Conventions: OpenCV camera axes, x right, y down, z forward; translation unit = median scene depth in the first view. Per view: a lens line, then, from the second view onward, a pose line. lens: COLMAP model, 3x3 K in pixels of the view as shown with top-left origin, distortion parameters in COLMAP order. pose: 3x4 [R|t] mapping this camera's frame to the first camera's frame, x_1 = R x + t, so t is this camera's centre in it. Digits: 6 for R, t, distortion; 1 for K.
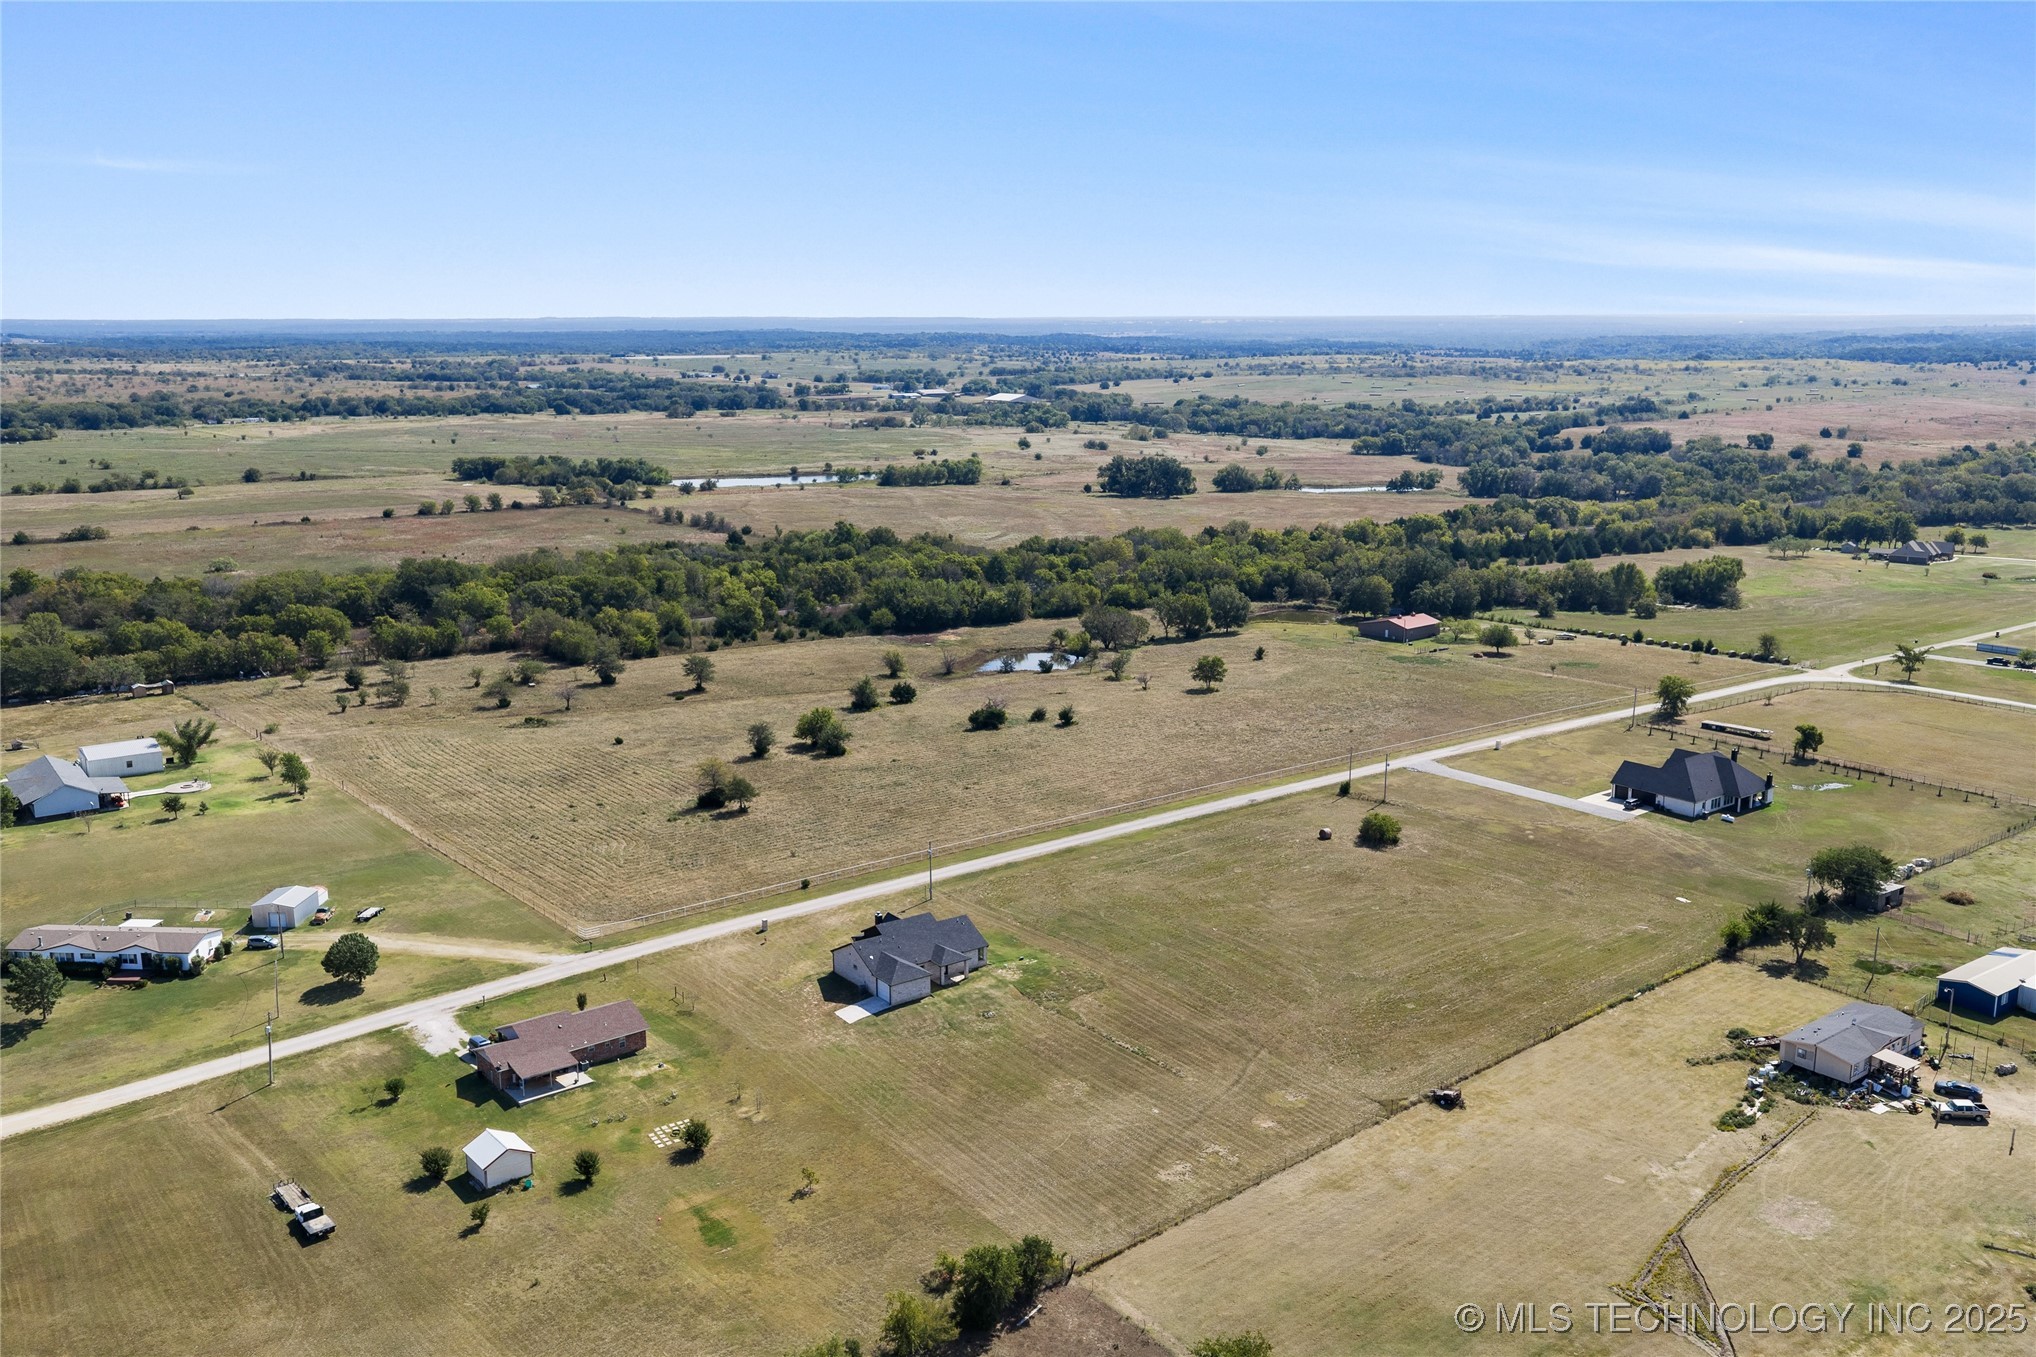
lens RADIAL K [[1670.5, 0, 1008.2], [0, 1670.5, 680.2], [0, 0, 1]] dist [0.002576, -0.010051]
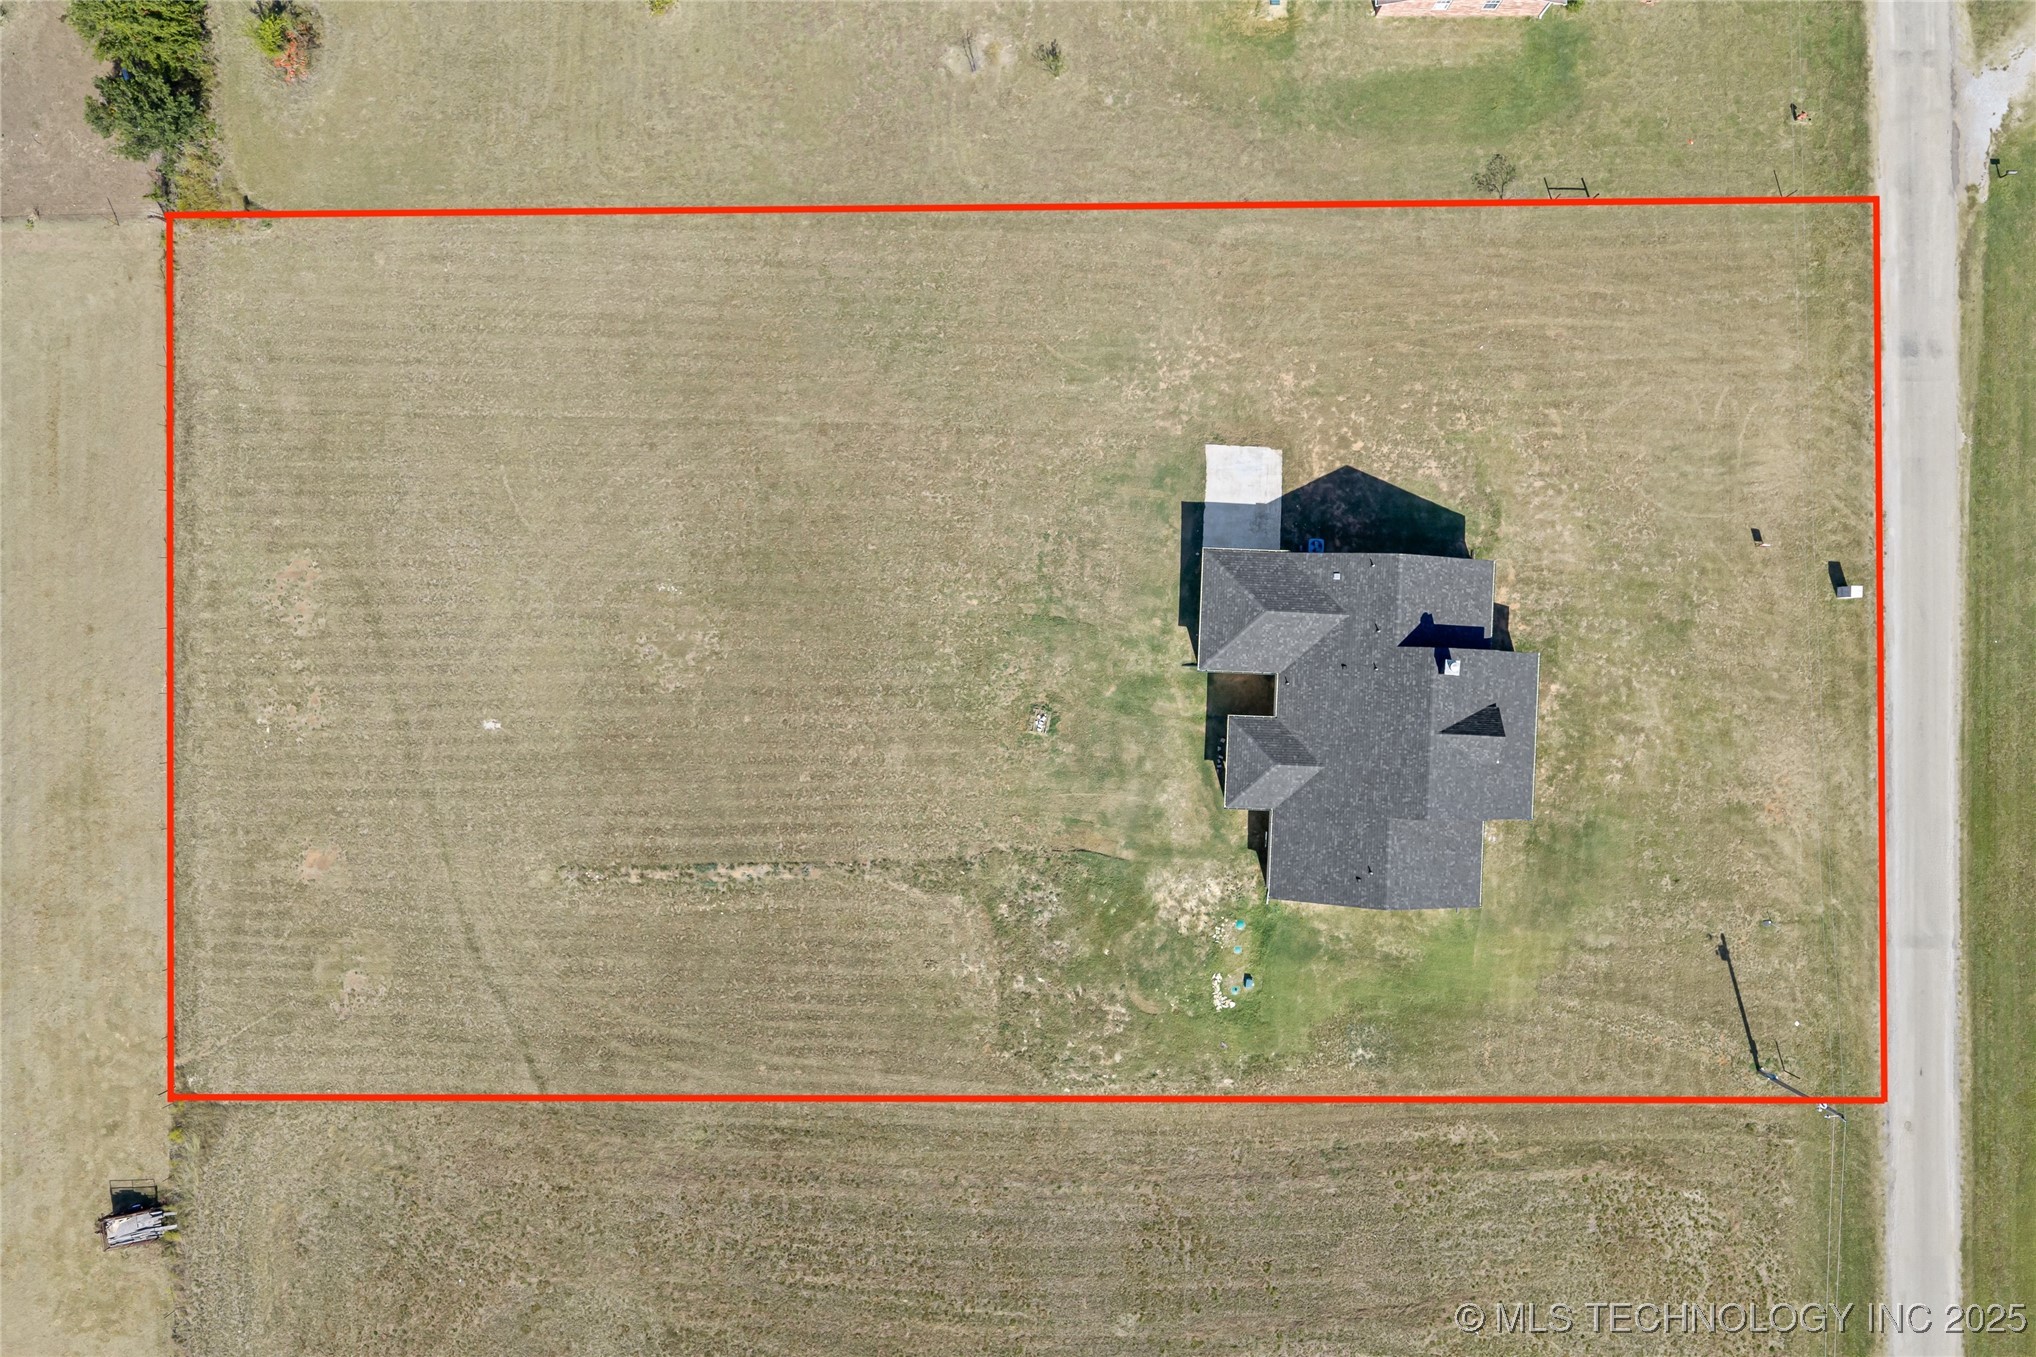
lens RADIAL K [[1670.5, 0, 1008.2], [0, 1670.5, 680.2], [0, 0, 1]] dist [0.002576, -0.010051]
pose [[-0.620144, 0.784487, -0.001561, -0.013081], [-0.171122, -0.133332, 0.976186, -0.210167], [0.765597, 0.605643, 0.216928, 0.860209]]
